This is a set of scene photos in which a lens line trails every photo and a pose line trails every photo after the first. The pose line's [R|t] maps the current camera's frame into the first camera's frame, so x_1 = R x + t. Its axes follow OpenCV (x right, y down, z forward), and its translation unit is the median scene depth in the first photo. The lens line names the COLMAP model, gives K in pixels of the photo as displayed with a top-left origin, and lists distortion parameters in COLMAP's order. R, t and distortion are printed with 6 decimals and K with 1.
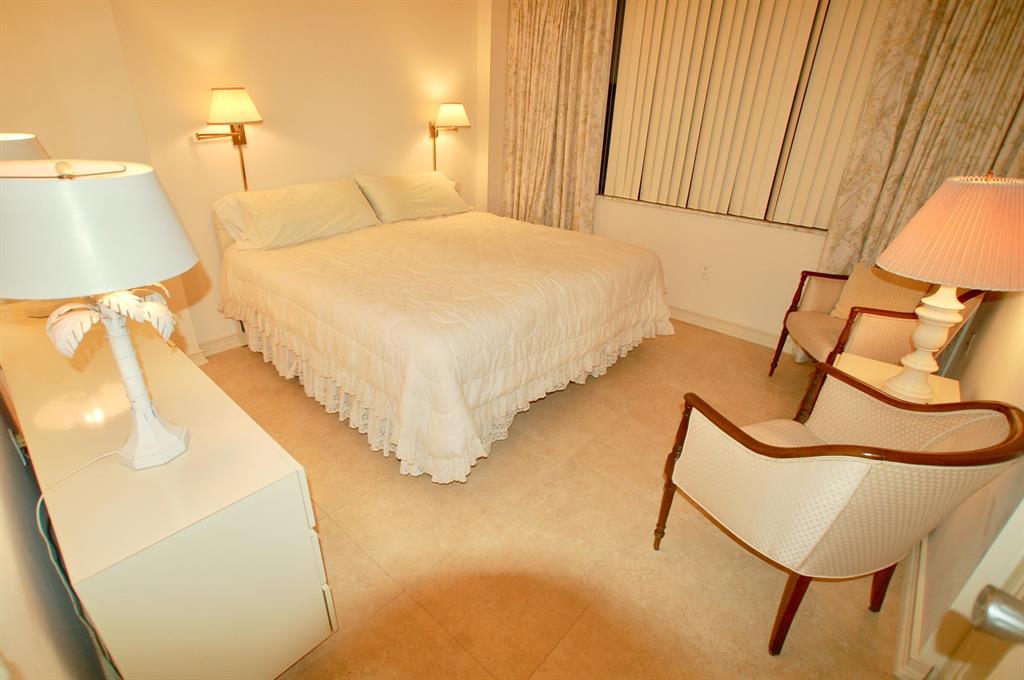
lens RADIAL K [[492.9, 0, 507.2], [0, 492.9, 335.7], [0, 0, 1]] dist [-0.075607, 0.039621]
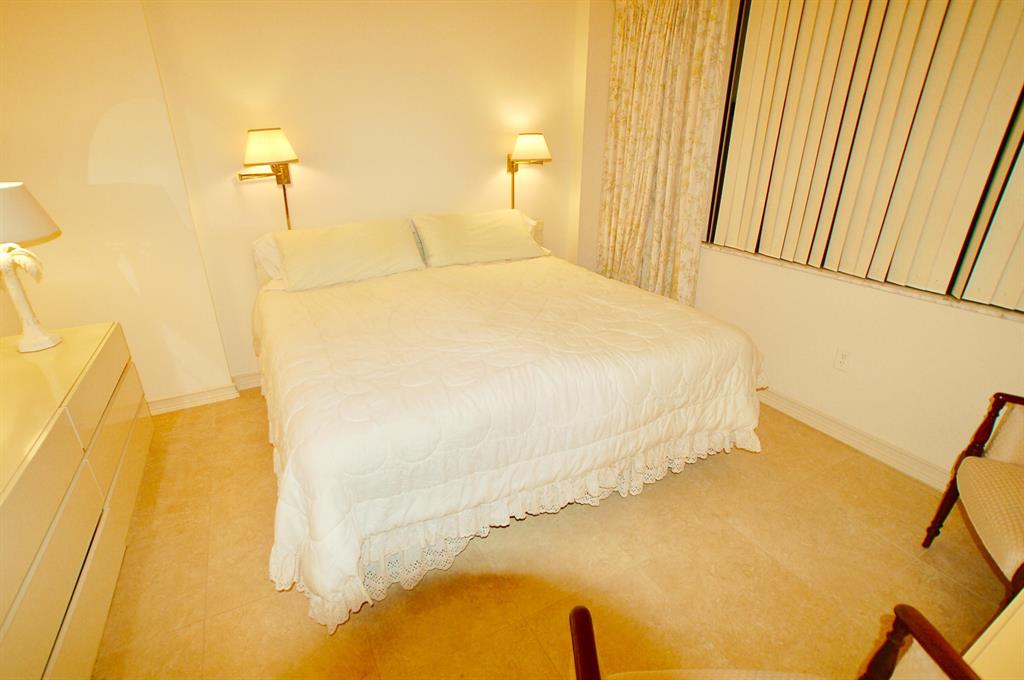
lens RADIAL K [[492.9, 0, 507.2], [0, 492.9, 335.7], [0, 0, 1]] dist [-0.075607, 0.039621]
pose [[0.930296, 0.104751, -0.351534, 0.189913], [-0.122936, 0.991969, -0.029748, -0.084014], [0.345594, 0.070890, 0.935702, 0.182670]]
